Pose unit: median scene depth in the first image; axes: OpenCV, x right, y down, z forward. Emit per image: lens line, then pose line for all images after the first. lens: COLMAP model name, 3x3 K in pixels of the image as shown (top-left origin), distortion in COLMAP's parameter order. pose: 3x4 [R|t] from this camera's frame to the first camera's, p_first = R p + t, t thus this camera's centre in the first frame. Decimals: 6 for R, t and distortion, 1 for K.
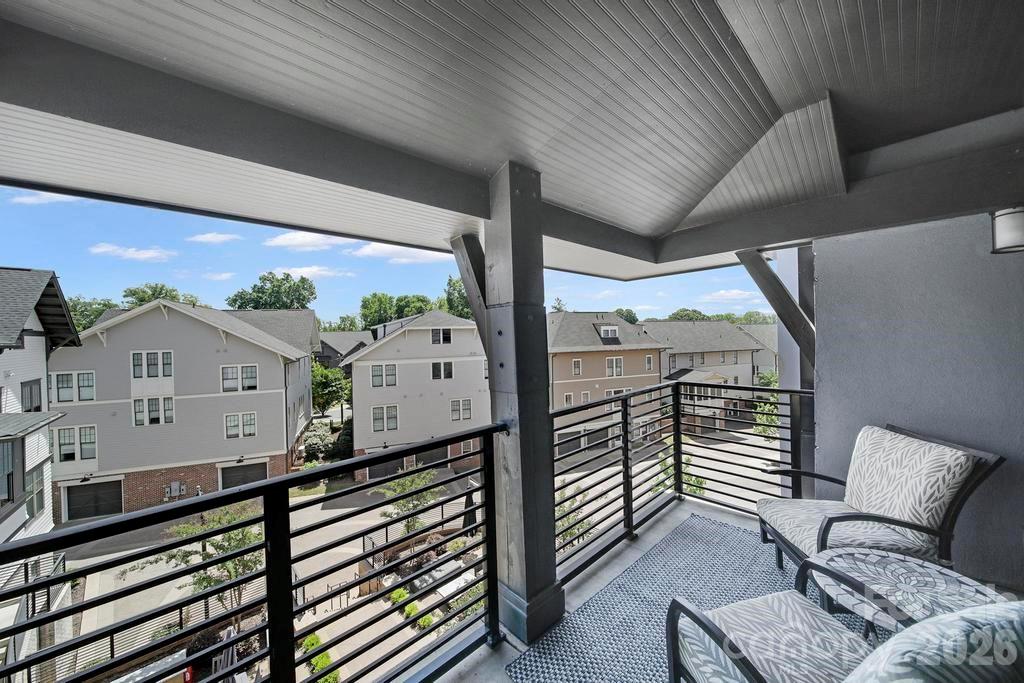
lens RADIAL K [[369.9, 0, 509.5], [0, 369.9, 332.1], [0, 0, 1]] dist [-0.001149, -0.000144]
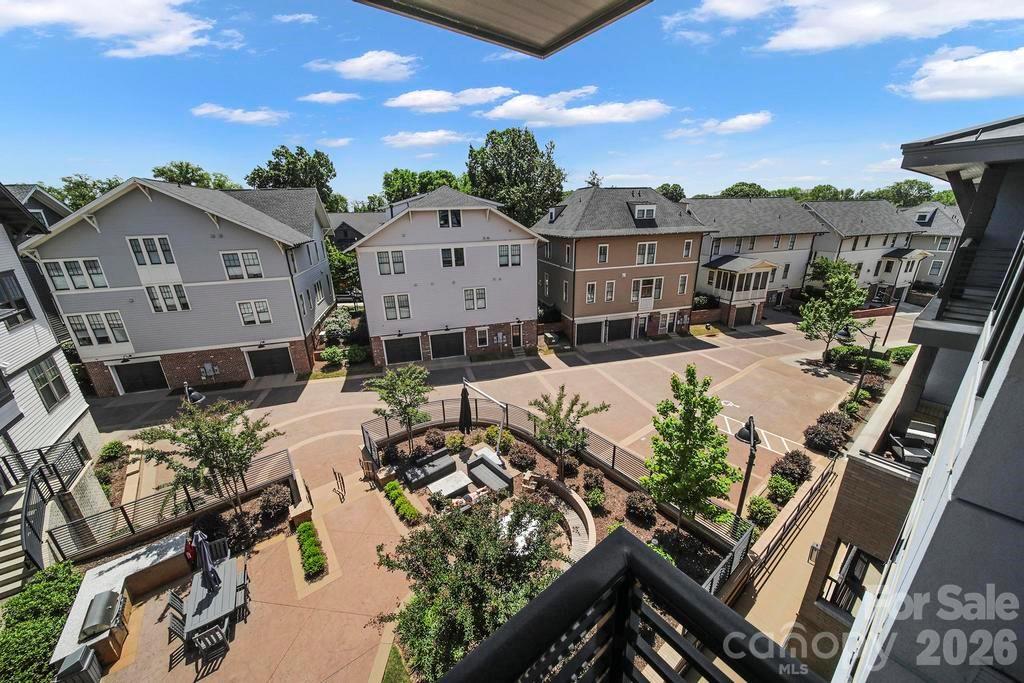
lens RADIAL K [[361.3, 0, 512.4], [0, 361.3, 334.3], [0, 0, 1]] dist [-0.001204, -0.000444]
pose [[0.995859, 0.024388, -0.087577, 0.048695], [0.005120, 0.946771, 0.321867, -0.003940], [0.090765, -0.320983, 0.942726, 0.096718]]
